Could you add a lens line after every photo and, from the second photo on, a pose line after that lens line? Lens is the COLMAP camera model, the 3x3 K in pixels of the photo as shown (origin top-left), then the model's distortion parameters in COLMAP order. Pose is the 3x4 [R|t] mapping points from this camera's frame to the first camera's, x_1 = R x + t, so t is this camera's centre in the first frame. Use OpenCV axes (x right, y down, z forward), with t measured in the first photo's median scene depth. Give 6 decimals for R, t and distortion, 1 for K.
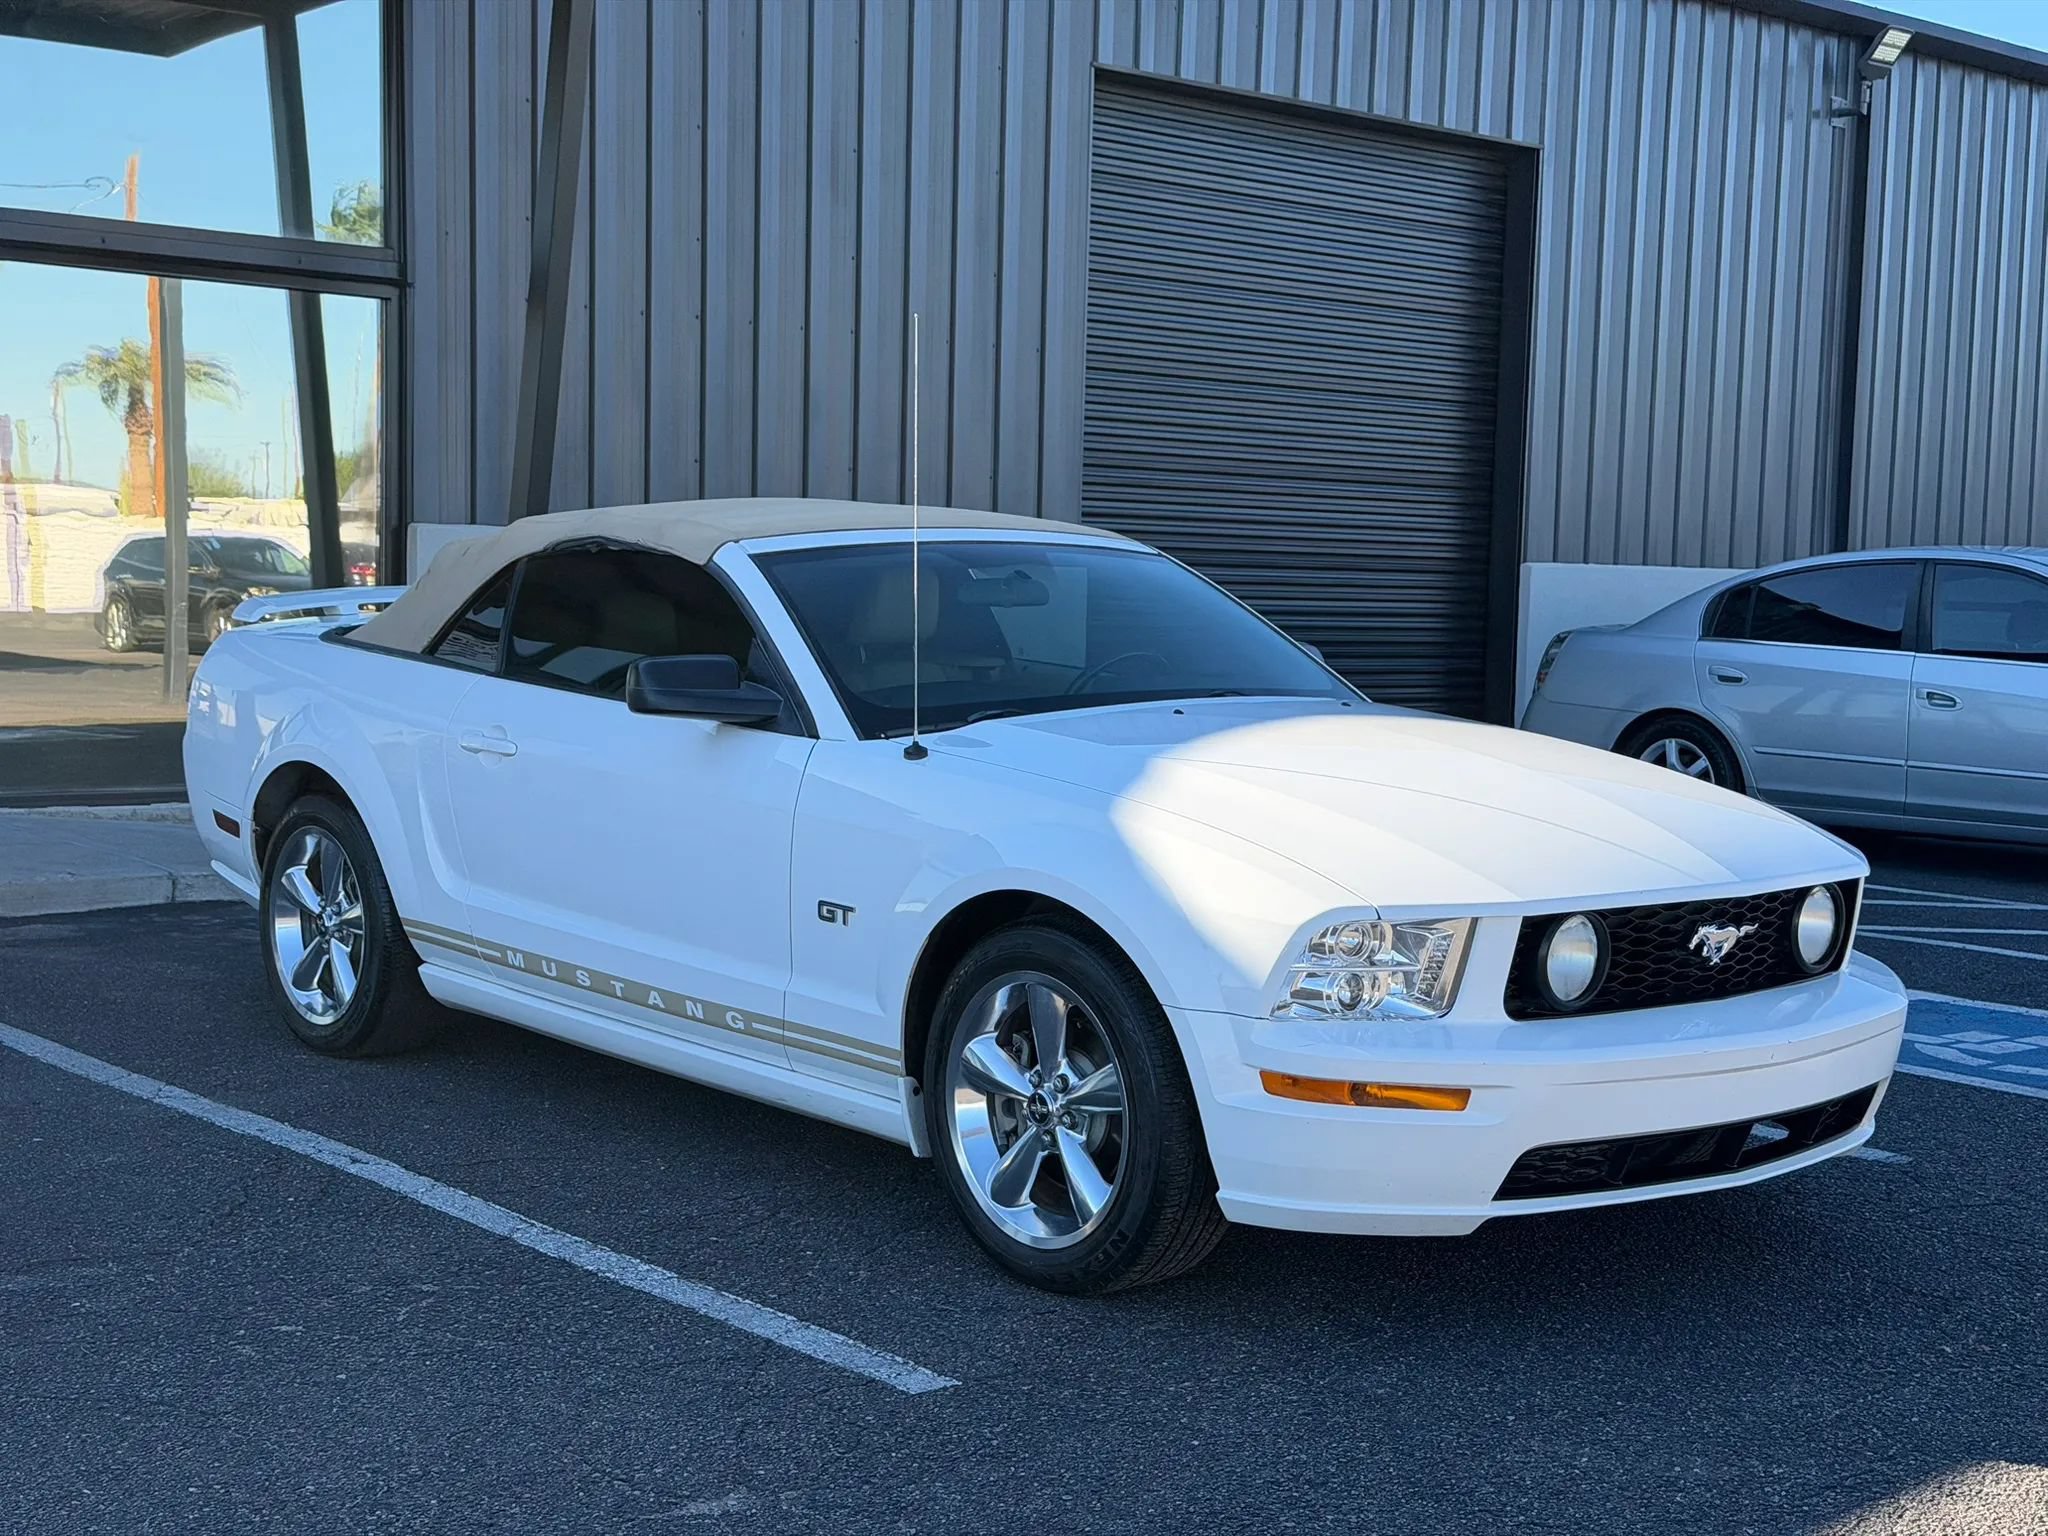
lens RADIAL K [[2843.8, 0, 983.0], [0, 2843.8, 827.0], [0, 0, 1]] dist [0.111543, 0.000000]
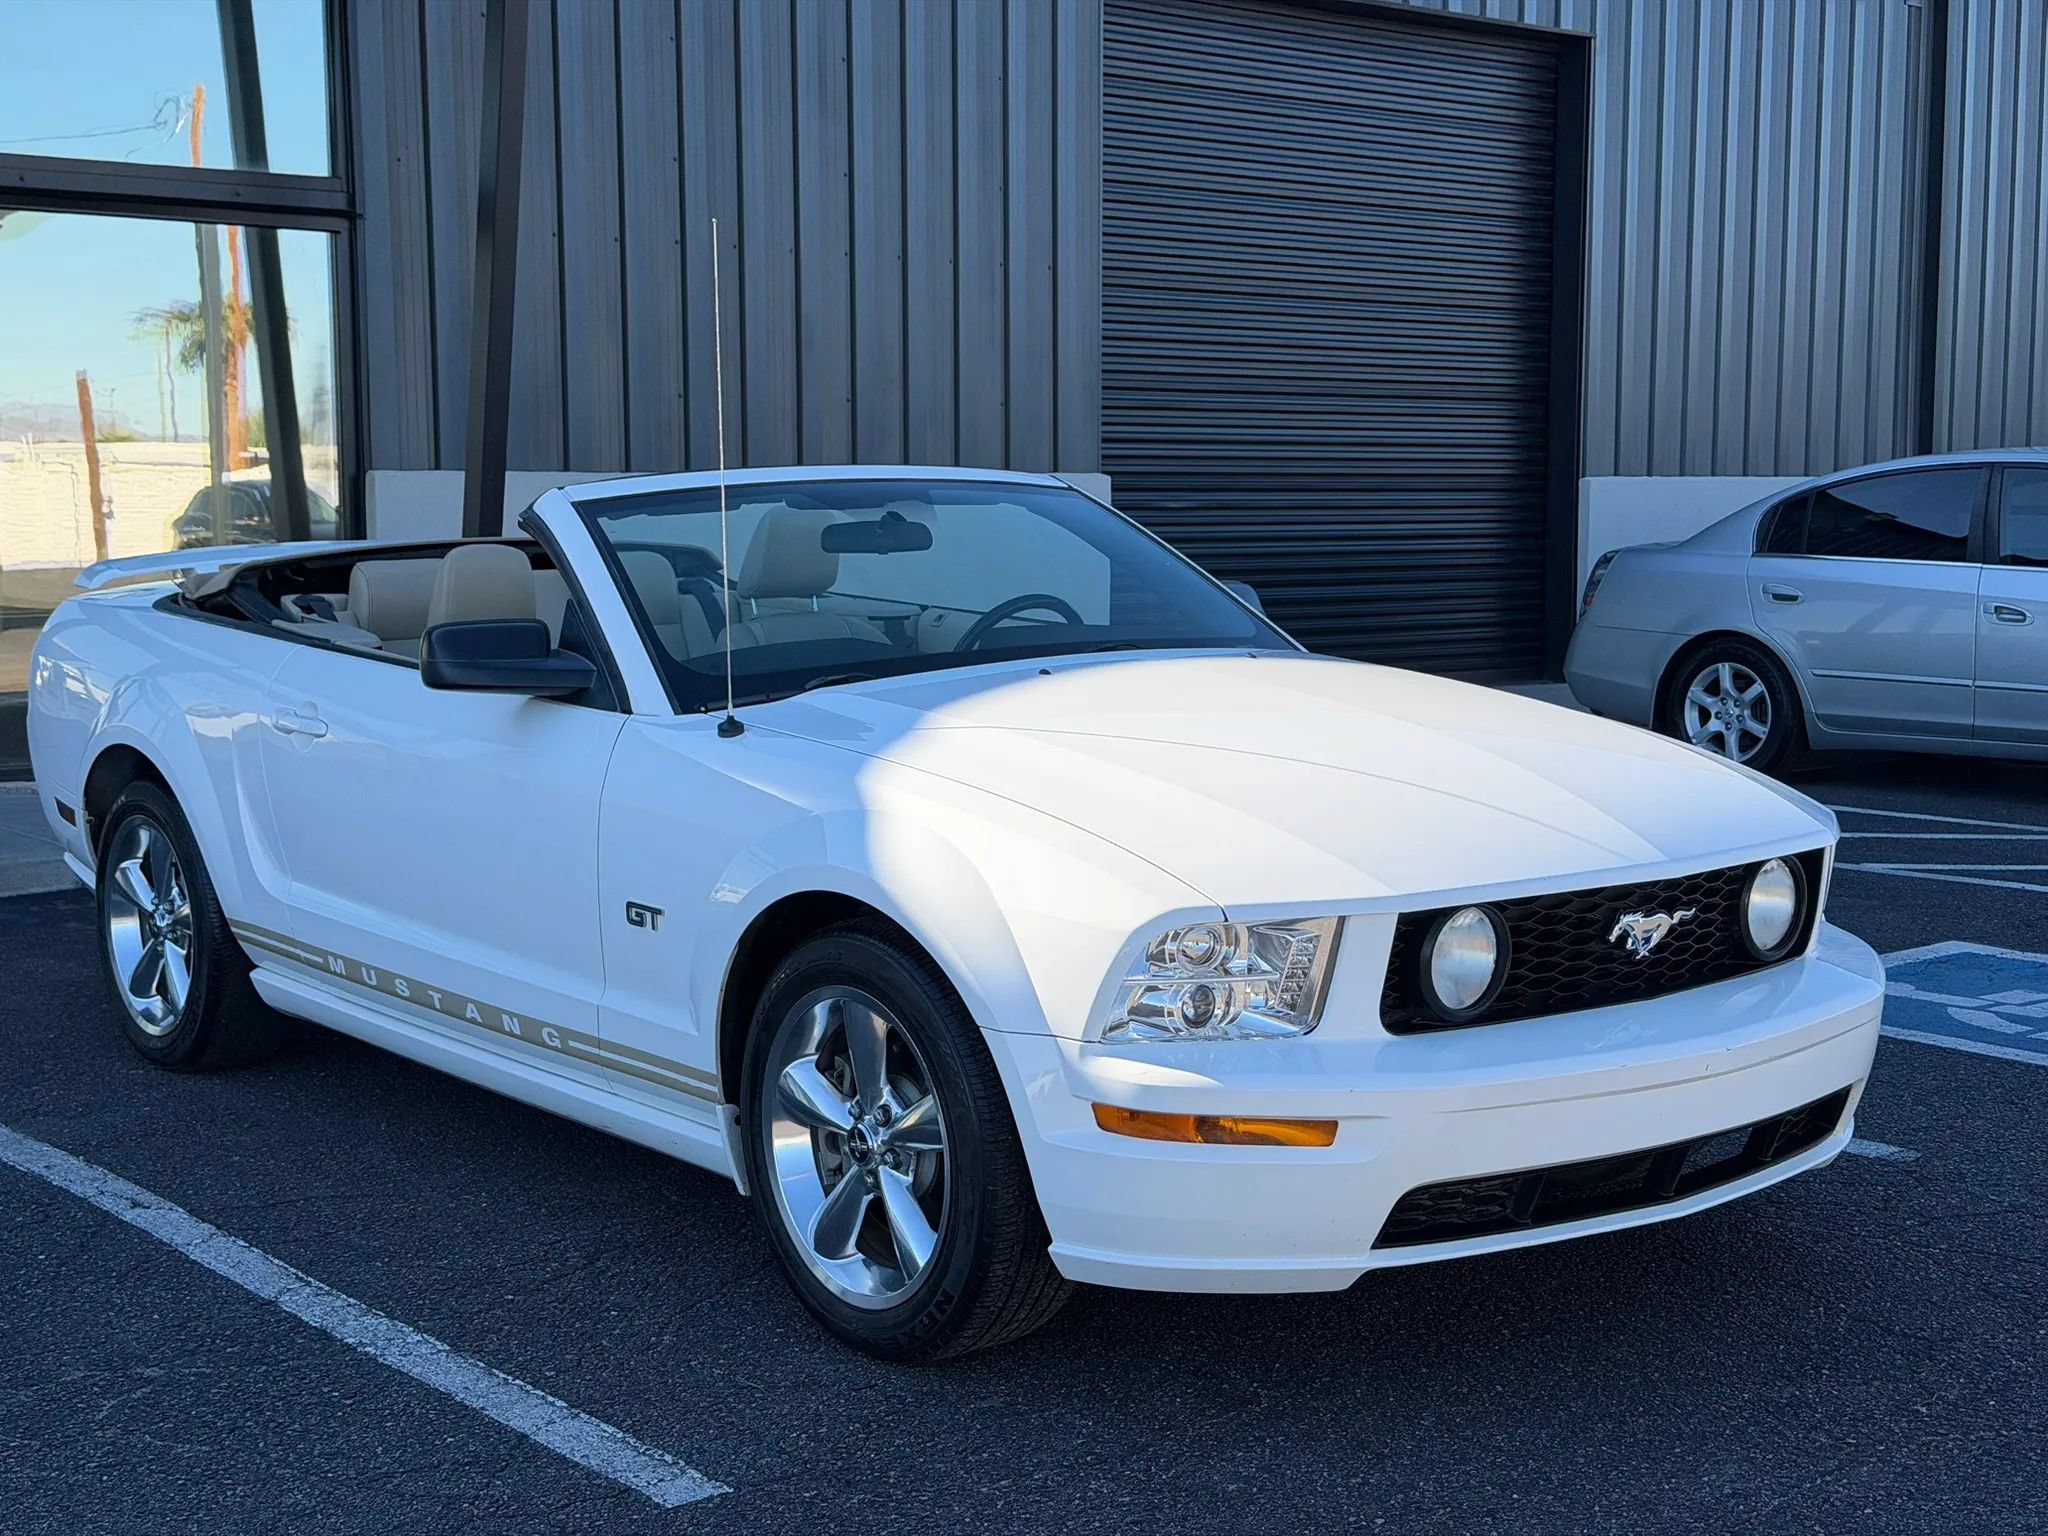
lens RADIAL K [[2843.8, 0, 1035.9], [0, 2843.8, 802.5], [0, 0, 1]] dist [0.111543, 0.000000]
pose [[0.999343, -0.025910, -0.025348, 0.090382], [0.026338, 0.999514, 0.016687, -0.015731], [0.024903, -0.017344, 0.999539, 0.137204]]
